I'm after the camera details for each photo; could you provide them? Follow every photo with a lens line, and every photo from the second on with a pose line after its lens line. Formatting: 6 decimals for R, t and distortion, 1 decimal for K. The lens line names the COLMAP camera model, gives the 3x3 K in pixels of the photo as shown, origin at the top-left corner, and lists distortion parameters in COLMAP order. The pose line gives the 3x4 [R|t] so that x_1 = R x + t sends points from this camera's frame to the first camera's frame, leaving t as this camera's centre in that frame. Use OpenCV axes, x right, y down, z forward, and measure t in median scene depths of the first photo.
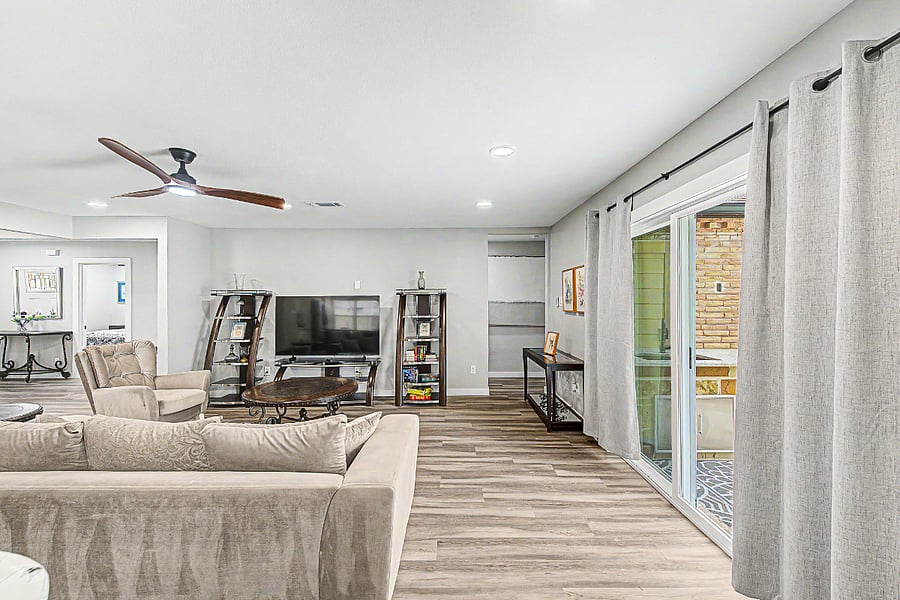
lens RADIAL K [[362.7, 0, 450.0], [0, 362.7, 300.0], [0, 0, 1]] dist [-0.001123, -0.000228]
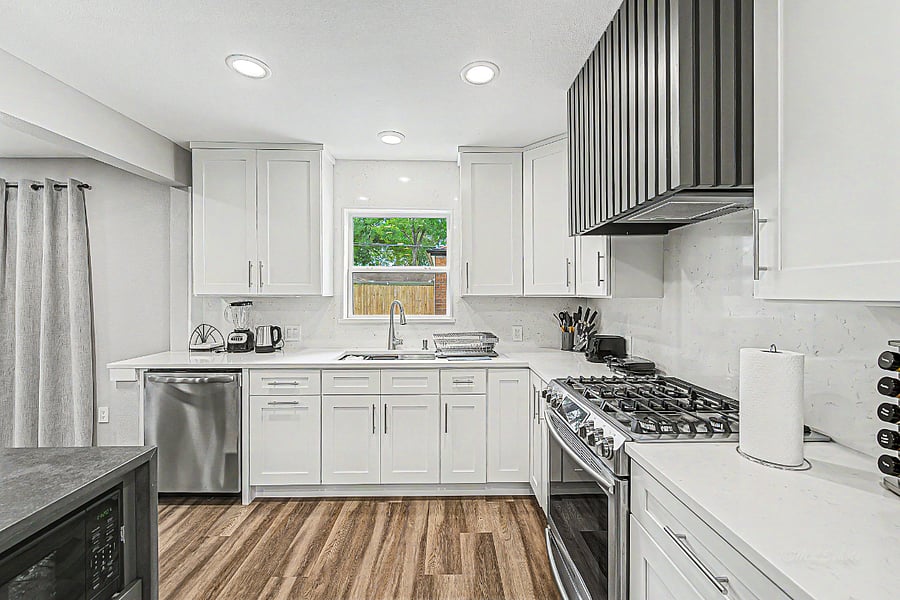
lens RADIAL K [[369.6, 0, 450.0], [0, 369.6, 296.8], [0, 0, 1]] dist [-0.000046, 0.000162]
pose [[-0.030507, -0.004651, 0.999524, -0.731083], [-0.002309, 0.999987, 0.004582, 0.011774], [-0.999532, -0.002168, -0.030517, -0.821296]]
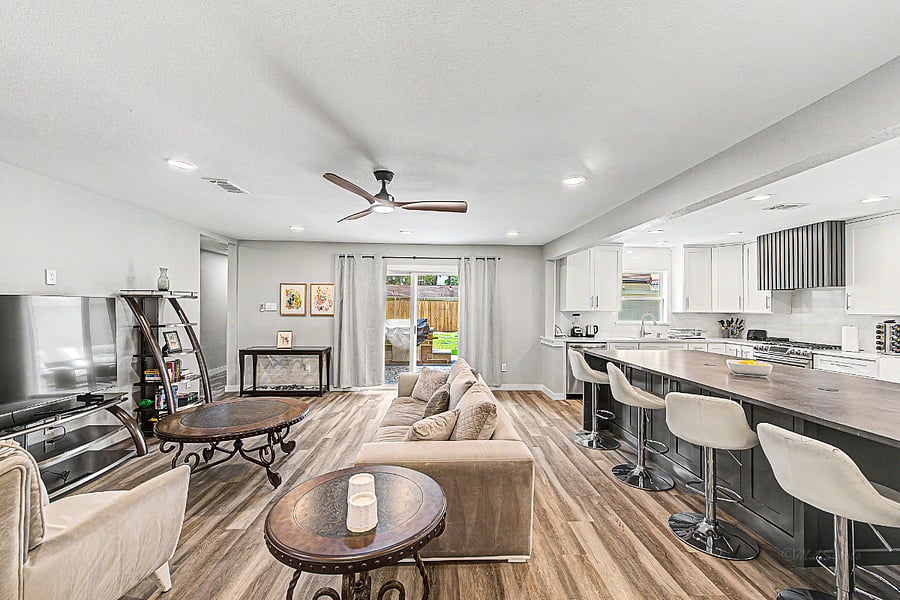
lens RADIAL K [[362.7, 0, 450.0], [0, 362.7, 300.0], [0, 0, 1]] dist [-0.001123, -0.000228]
pose [[-0.050467, 0.027222, 0.998355, -2.086639], [-0.010455, 0.999559, -0.027783, 0.017763], [-0.998671, -0.011839, -0.050160, 0.967904]]
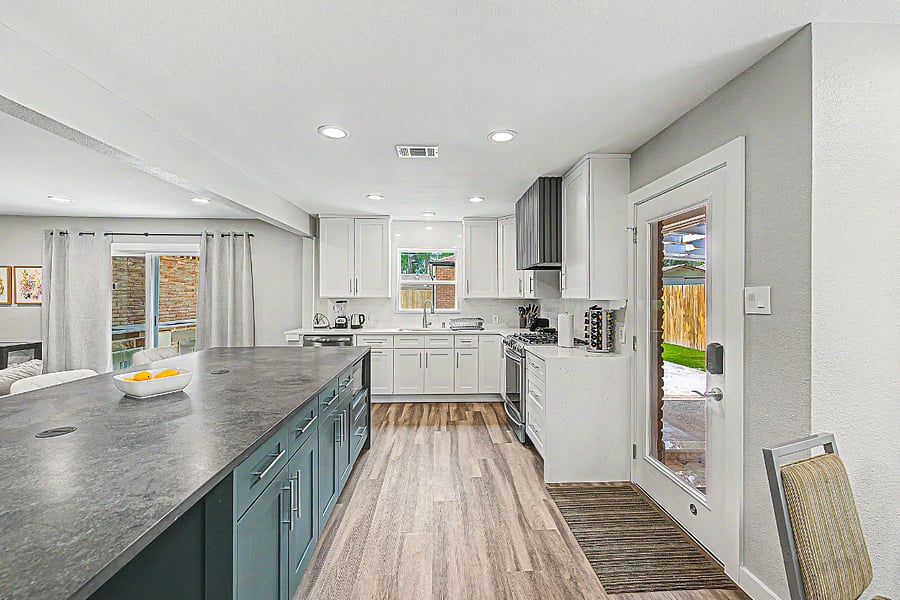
lens RADIAL K [[369.6, 0, 450.0], [0, 369.6, 296.8], [0, 0, 1]] dist [-0.000046, 0.000162]
pose [[-0.052893, 0.005241, 0.998586, -1.768243], [-0.004727, 0.999974, -0.005499, 0.021258], [-0.998589, -0.005012, -0.052867, -0.686265]]
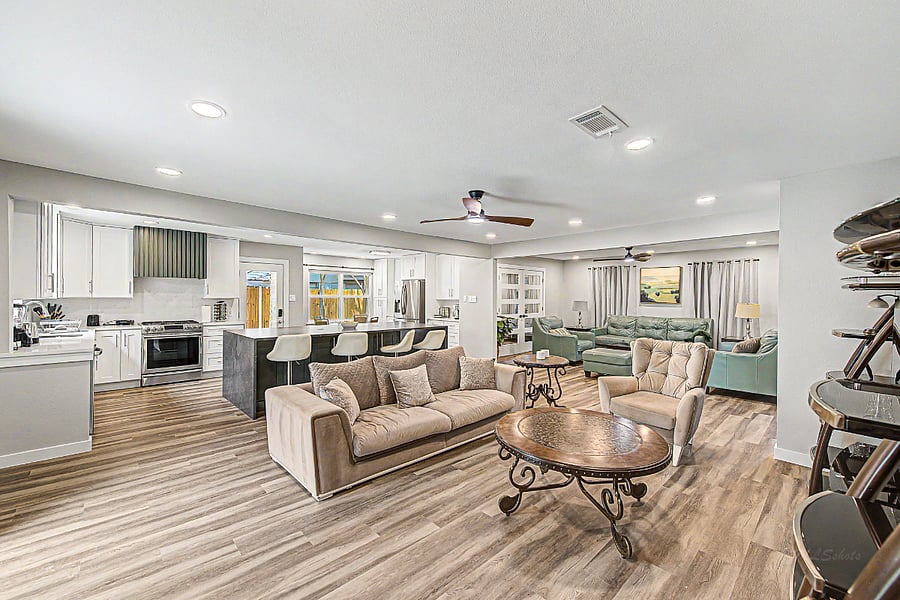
lens RADIAL K [[369.6, 0, 450.0], [0, 369.6, 296.8], [0, 0, 1]] dist [-0.000046, 0.000162]
pose [[-0.716975, 0.001774, -0.697097, 0.369763], [-0.000940, 0.999993, 0.003512, -0.001871], [0.697099, 0.003173, -0.716968, 2.212113]]
